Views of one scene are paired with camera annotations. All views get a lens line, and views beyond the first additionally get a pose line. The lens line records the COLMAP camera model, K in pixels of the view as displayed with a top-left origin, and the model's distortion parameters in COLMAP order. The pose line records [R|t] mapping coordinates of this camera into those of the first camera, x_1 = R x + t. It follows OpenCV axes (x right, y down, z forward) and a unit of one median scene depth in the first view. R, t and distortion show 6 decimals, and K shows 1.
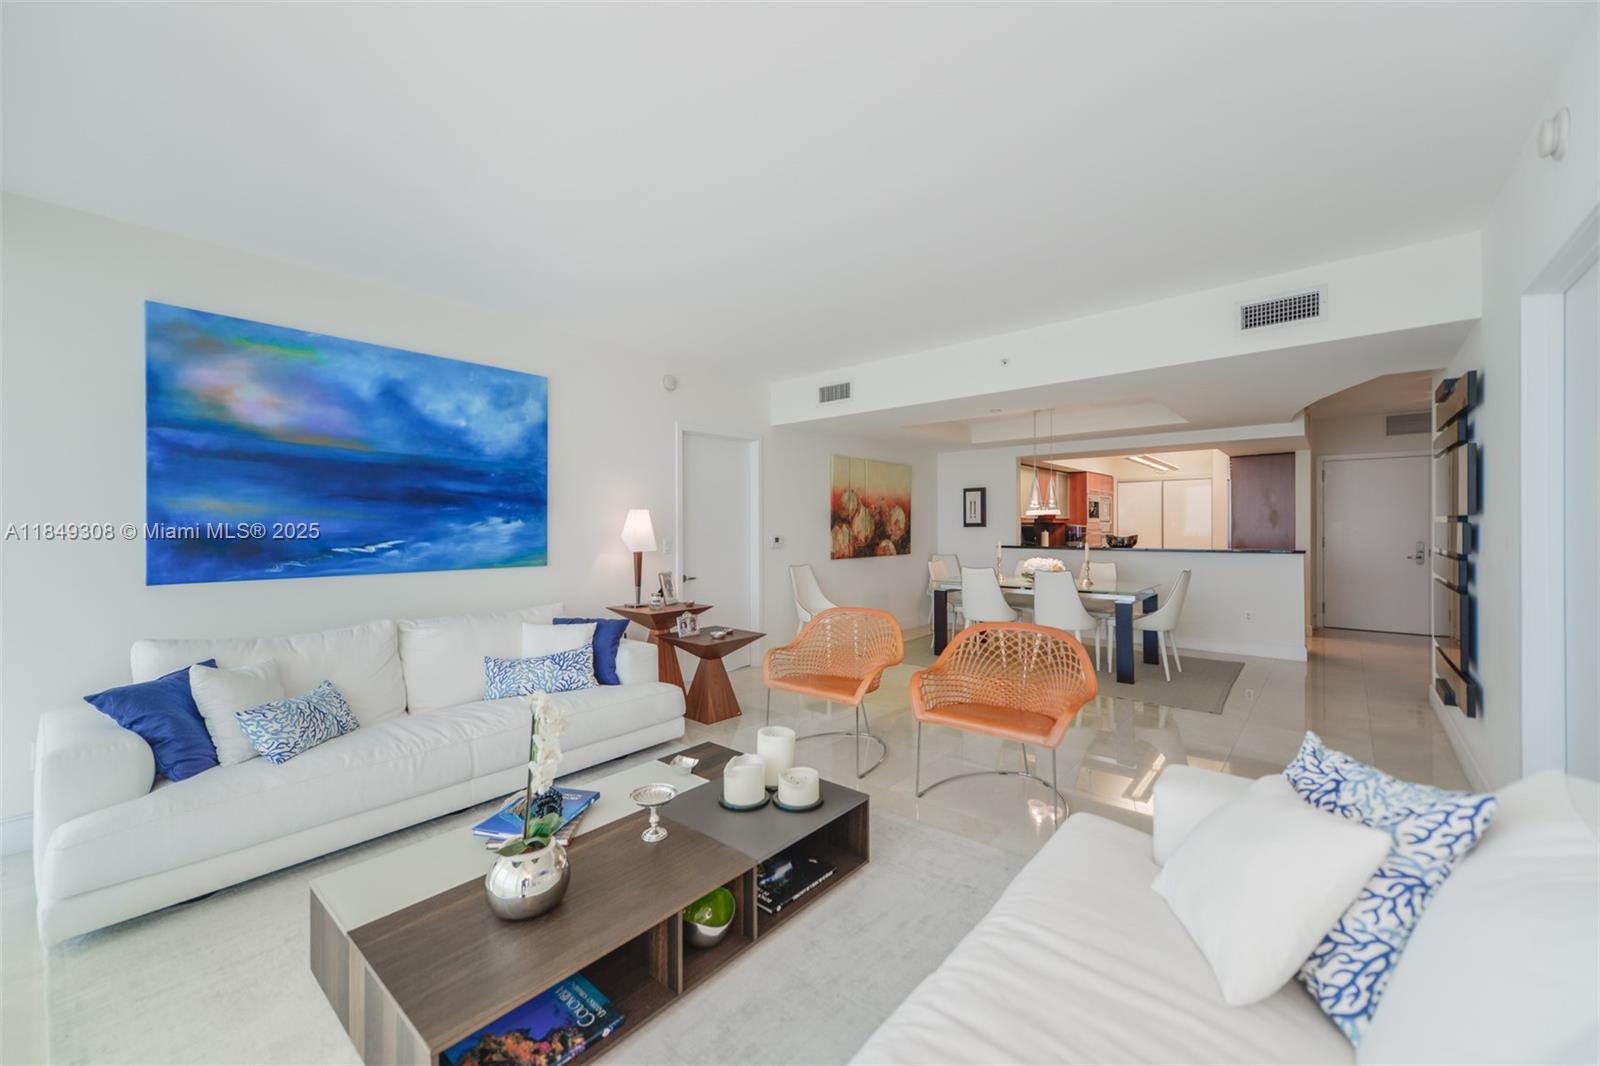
lens RADIAL K [[629.1, 0, 787.8], [0, 629.1, 529.2], [0, 0, 1]] dist [0.002682, 0.000031]
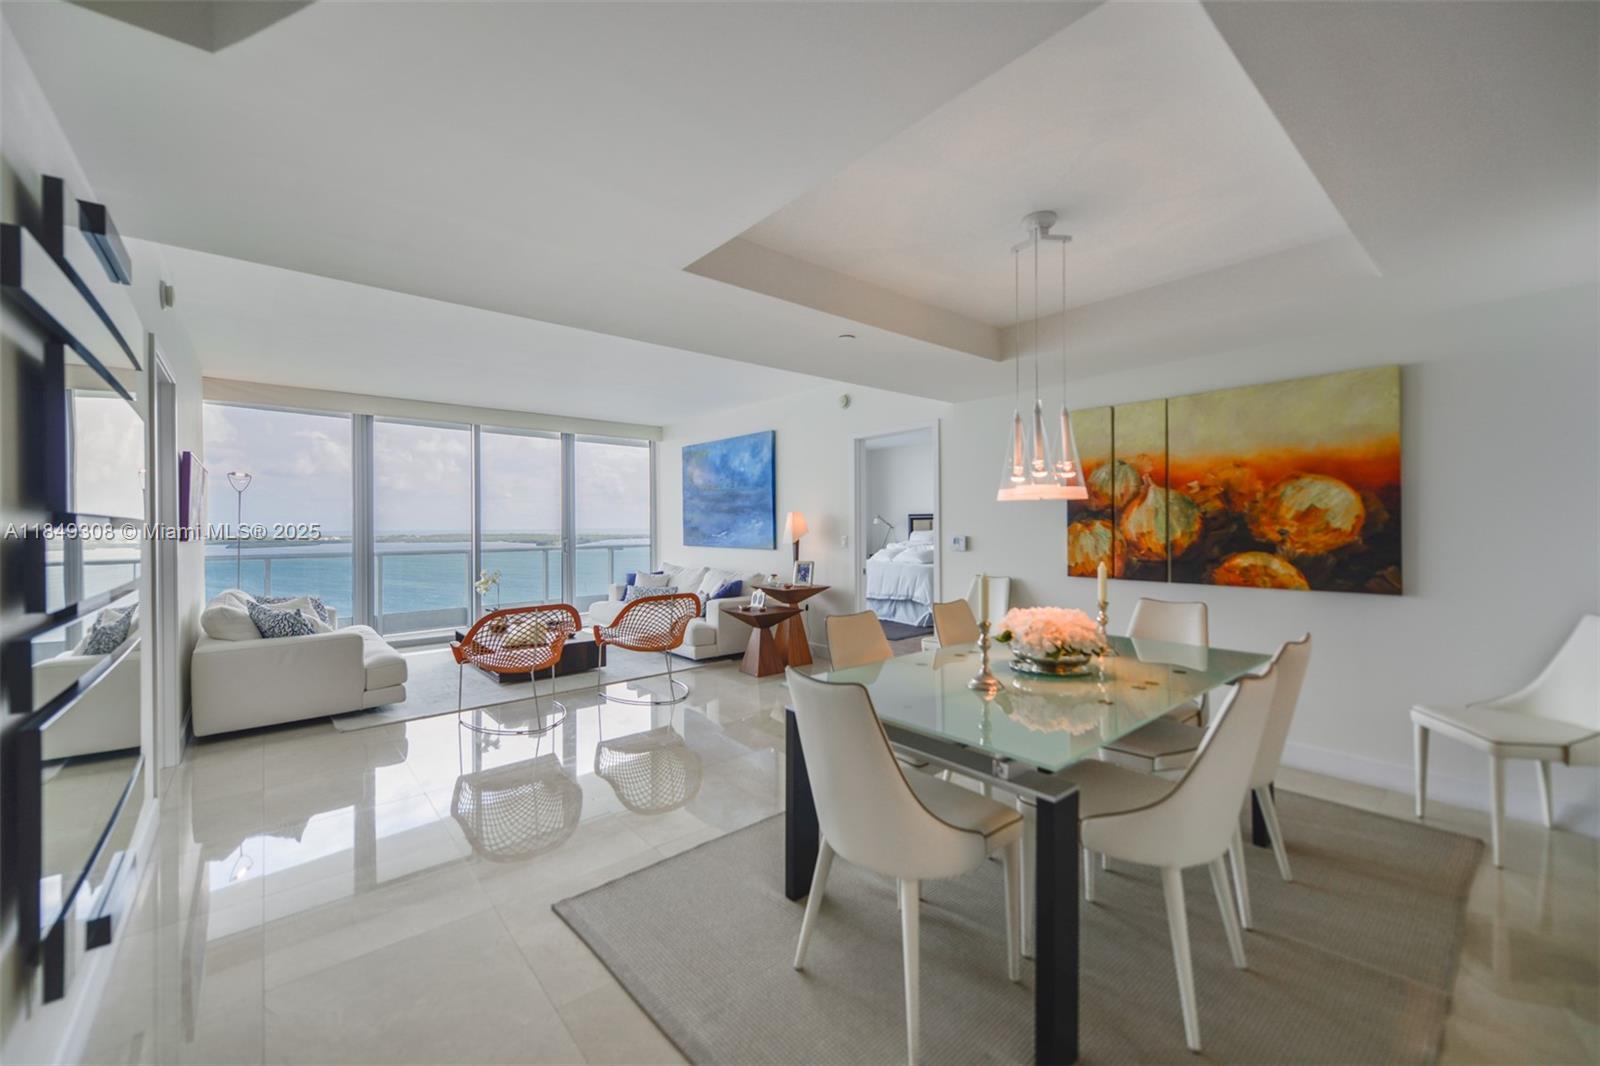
lens RADIAL K [[623.4, 0, 792.8], [0, 623.4, 524.1], [0, 0, 1]] dist [0.003608, -0.000016]
pose [[-0.152168, 0.004387, -0.988345, 0.794974], [0.003084, 0.999987, 0.003964, -0.008399], [0.988350, -0.002444, -0.152180, 0.886217]]
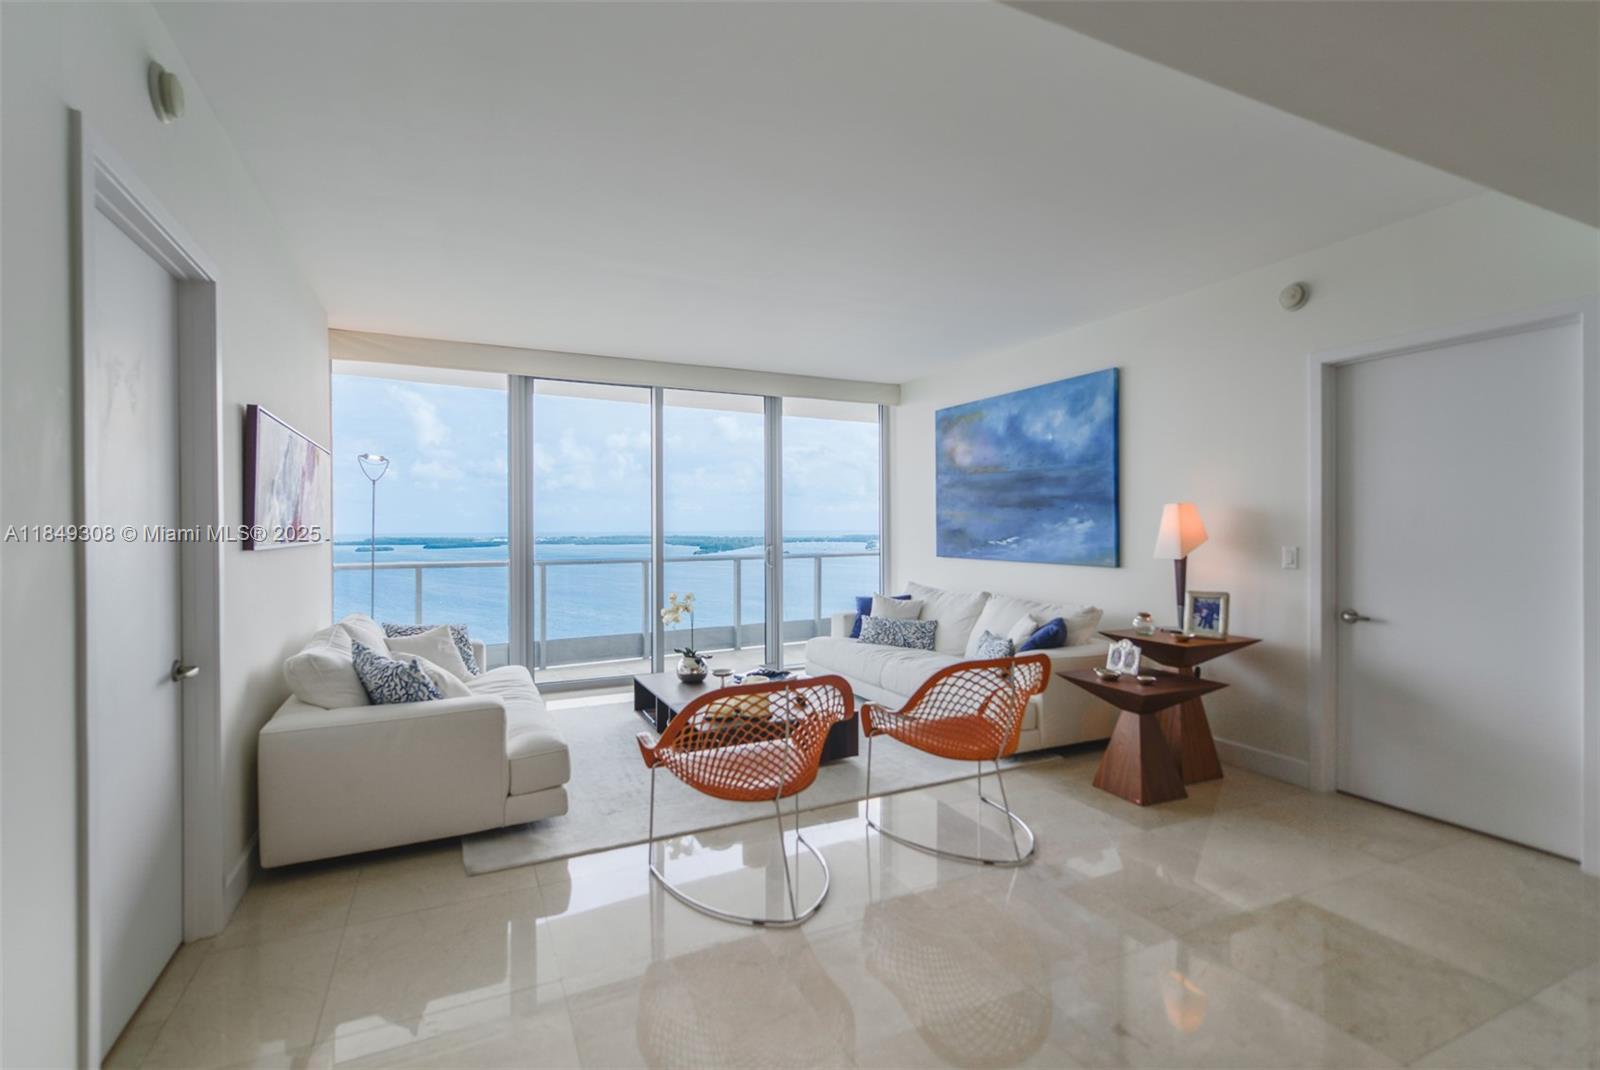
lens RADIAL K [[720.7, 0, 793.0], [0, 720.7, 530.9], [0, 0, 1]] dist [0.001669, 0.000449]
pose [[-0.402254, 0.010106, -0.915472, 0.550859], [0.002223, 0.999947, 0.010061, -0.006343], [0.915525, 0.002012, -0.402255, 0.683530]]
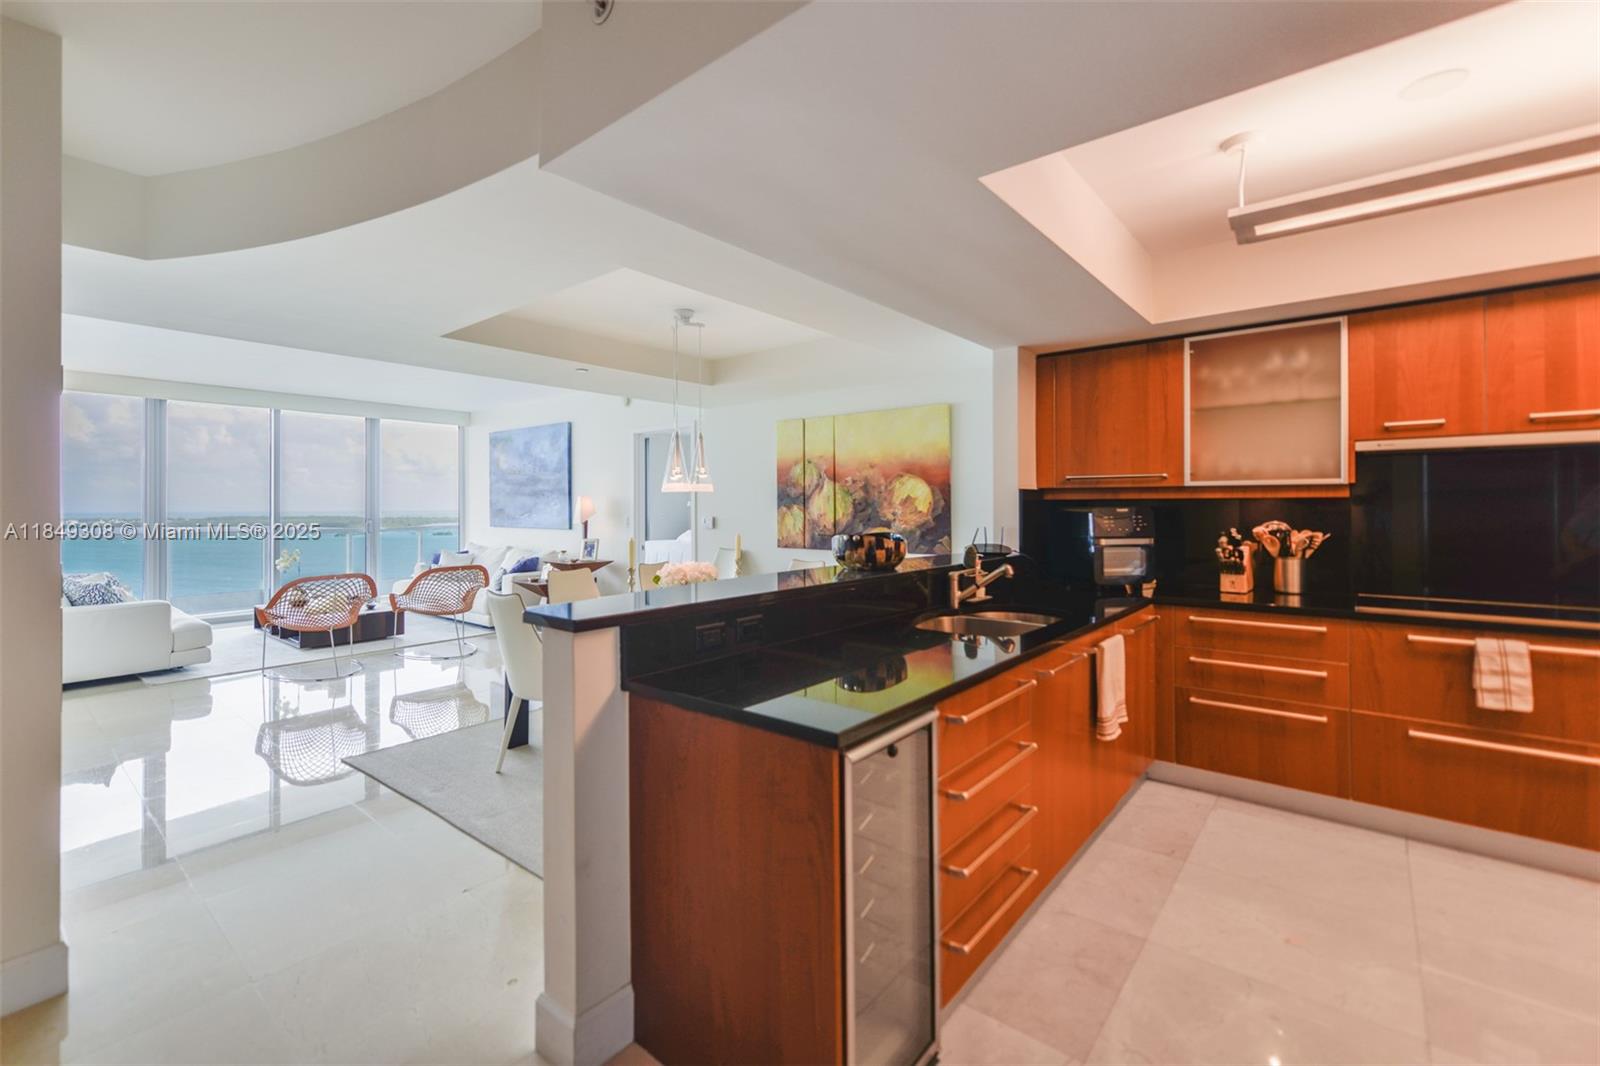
lens RADIAL K [[686.9, 0, 755.9], [0, 686.9, 502.5], [0, 0, 1]] dist [0.003573, -0.000354]
pose [[-0.003594, -0.001198, -0.999993, 1.050883], [-0.000854, 0.999999, -0.001195, -0.010632], [0.999993, 0.000850, -0.003595, 1.051806]]
